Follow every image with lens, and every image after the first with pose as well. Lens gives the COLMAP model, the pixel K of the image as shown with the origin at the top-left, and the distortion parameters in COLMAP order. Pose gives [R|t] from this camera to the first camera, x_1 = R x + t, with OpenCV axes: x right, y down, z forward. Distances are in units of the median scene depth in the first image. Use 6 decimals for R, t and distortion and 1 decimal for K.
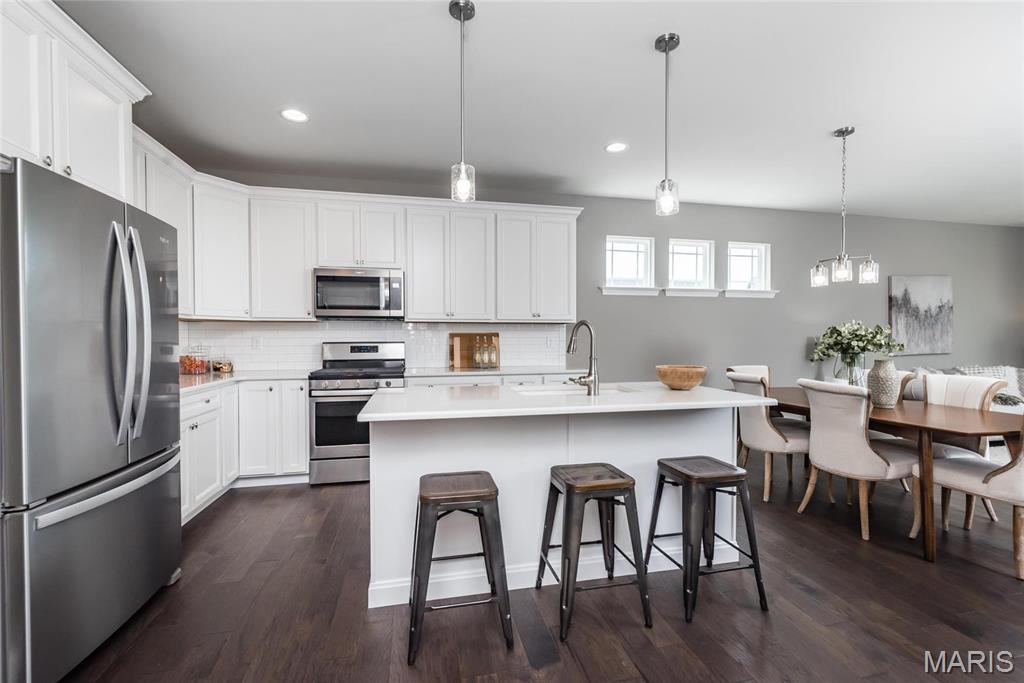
lens RADIAL K [[439.8, 0, 505.3], [0, 439.8, 344.0], [0, 0, 1]] dist [0.012305, -0.000103]
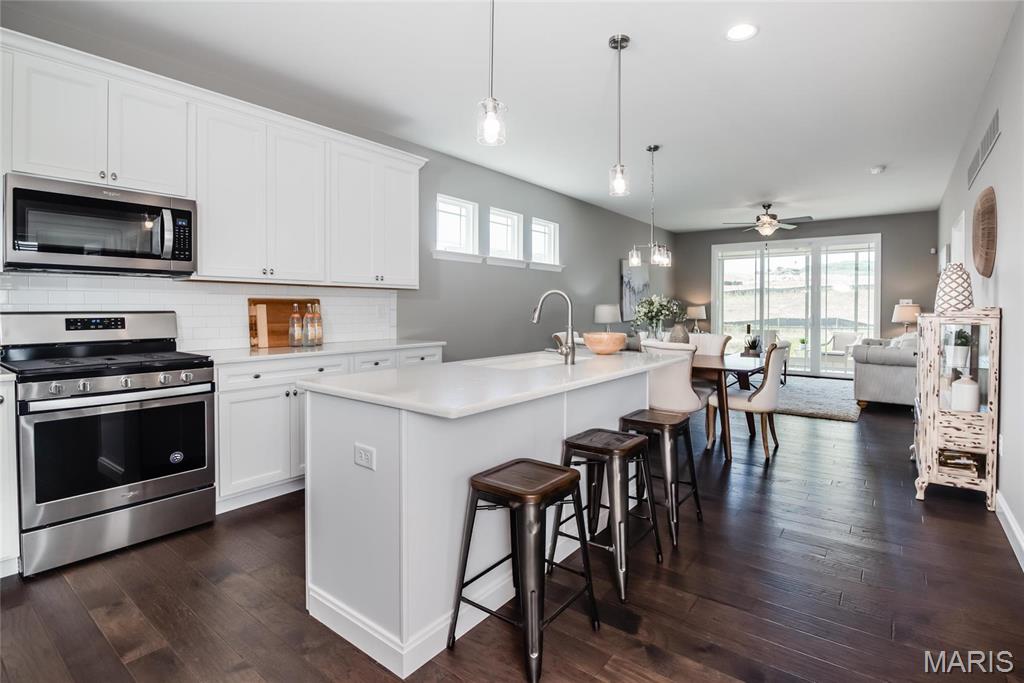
lens RADIAL K [[491.7, 0, 546.1], [0, 491.7, 311.9], [0, 0, 1]] dist [-0.001600, -0.000968]
pose [[0.737591, -0.002535, 0.675243, -0.306215], [0.004484, 0.999989, -0.001145, -0.000583], [-0.675233, 0.003872, 0.737595, 0.111457]]
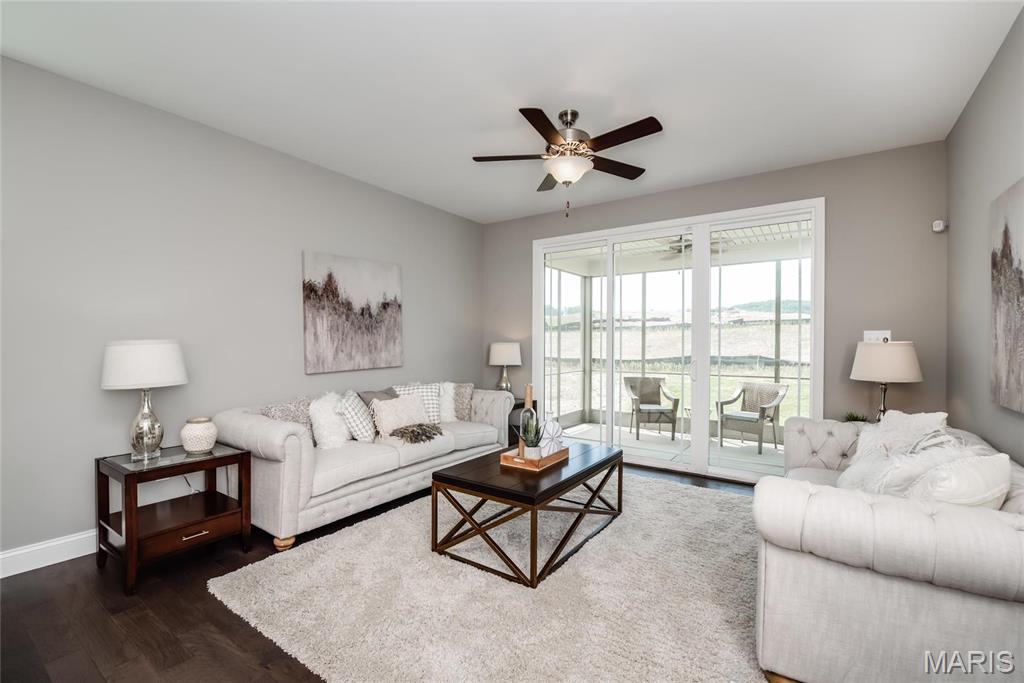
lens RADIAL K [[448.0, 0, 518.4], [0, 448.0, 343.8], [0, 0, 1]] dist [-0.002288, -0.000410]
pose [[0.714430, 0.002243, 0.699703, 0.801318], [0.003422, 0.999972, -0.006699, -0.016251], [-0.699698, 0.007181, 0.714402, 0.406310]]
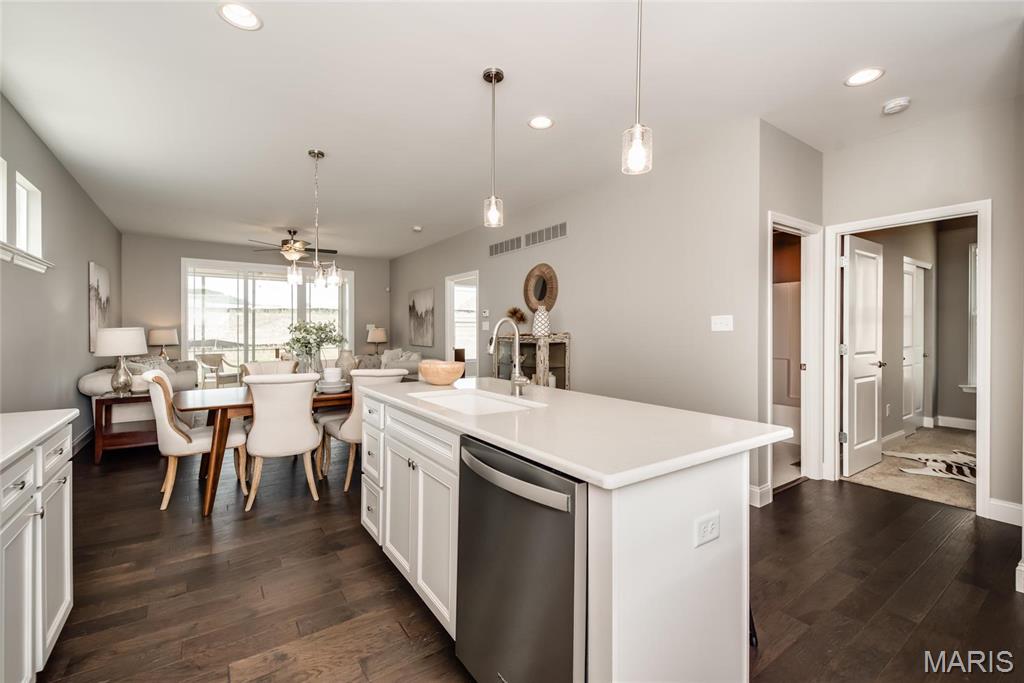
lens RADIAL K [[448.0, 0, 512.1], [0, 448.0, 332.1], [0, 0, 1]] dist [-0.002288, -0.000410]
pose [[-0.390908, -0.003524, 0.920423, -0.357802], [0.009596, 0.999923, 0.007904, -0.015286], [-0.920380, 0.011922, -0.390844, 0.721121]]
